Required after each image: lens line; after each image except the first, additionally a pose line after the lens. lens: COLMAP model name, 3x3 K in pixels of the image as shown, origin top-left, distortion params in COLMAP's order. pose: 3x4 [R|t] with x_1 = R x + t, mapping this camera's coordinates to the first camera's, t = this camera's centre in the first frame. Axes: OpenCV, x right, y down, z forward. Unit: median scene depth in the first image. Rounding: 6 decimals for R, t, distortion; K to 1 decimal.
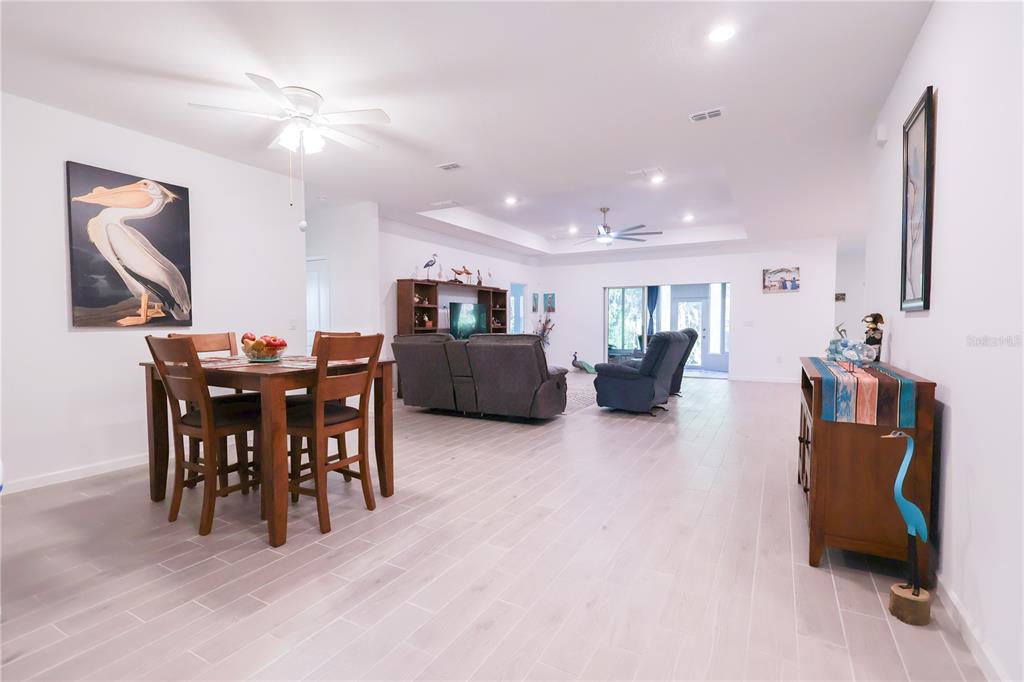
lens RADIAL K [[478.3, 0, 514.4], [0, 478.3, 339.4], [0, 0, 1]] dist [-0.001221, 0.001693]
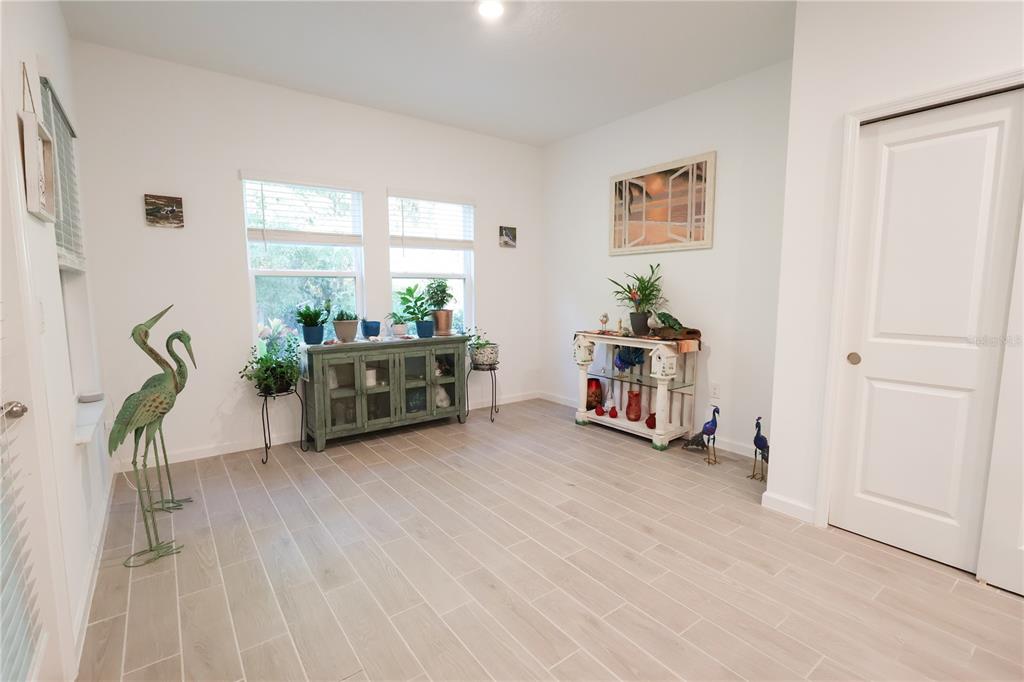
lens RADIAL K [[478.3, 0, 512.8], [0, 478.3, 342.2], [0, 0, 1]] dist [-0.001221, 0.001693]
pose [[0.403229, -0.101822, 0.909417, 0.629731], [0.030365, 0.994732, 0.097911, -0.040080], [-0.914595, -0.011866, 0.404196, 0.877626]]
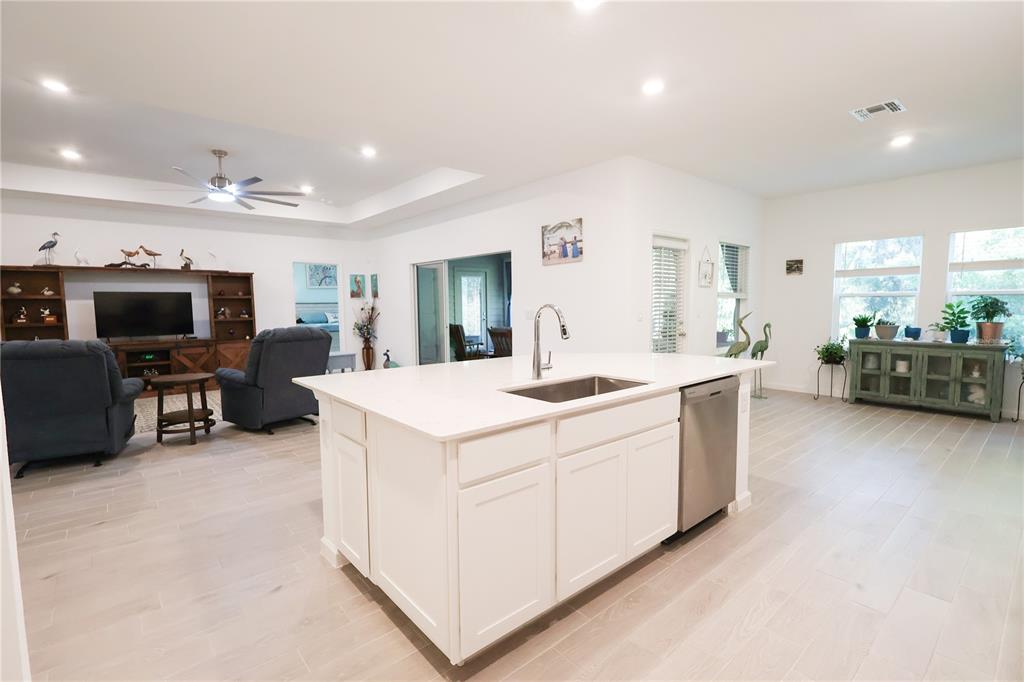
lens RADIAL K [[478.3, 0, 509.8], [0, 478.3, 344.1], [0, 0, 1]] dist [-0.001221, 0.001693]
pose [[0.937103, 0.021756, -0.348373, 0.706936], [-0.003245, 0.998556, 0.053632, -0.030072], [0.349037, -0.049128, 0.935820, 0.420015]]
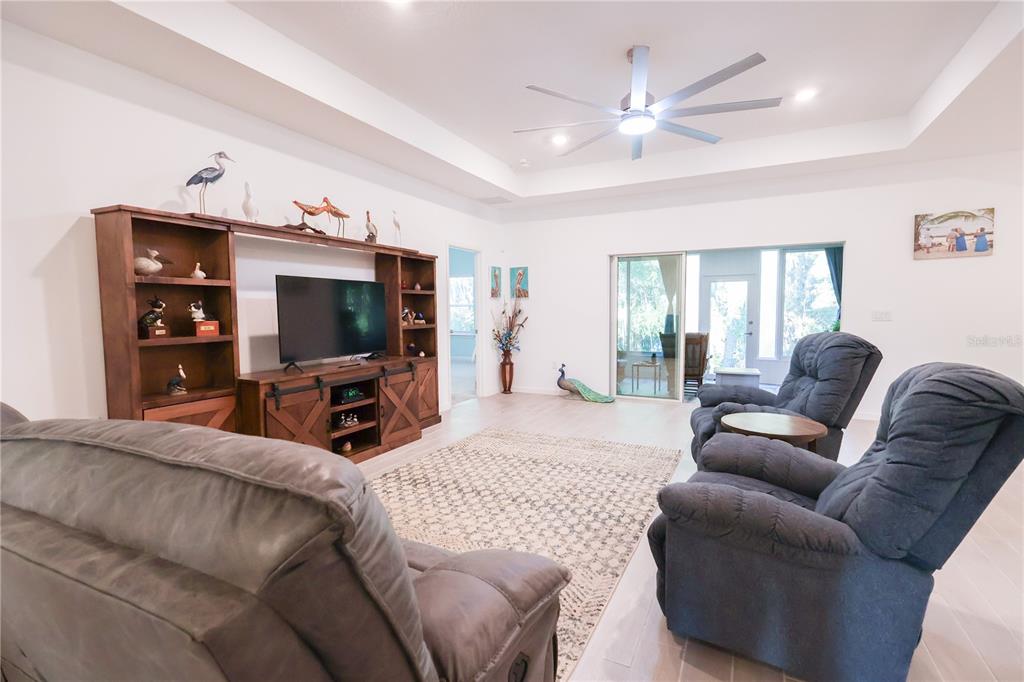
lens RADIAL K [[478.3, 0, 514.4], [0, 478.3, 341.5], [0, 0, 1]] dist [-0.001221, 0.001693]
pose [[0.998990, -0.009473, 0.043931, 0.049831], [0.008070, 0.999455, 0.032001, -0.026362], [-0.044210, -0.031614, 0.998522, 0.491327]]
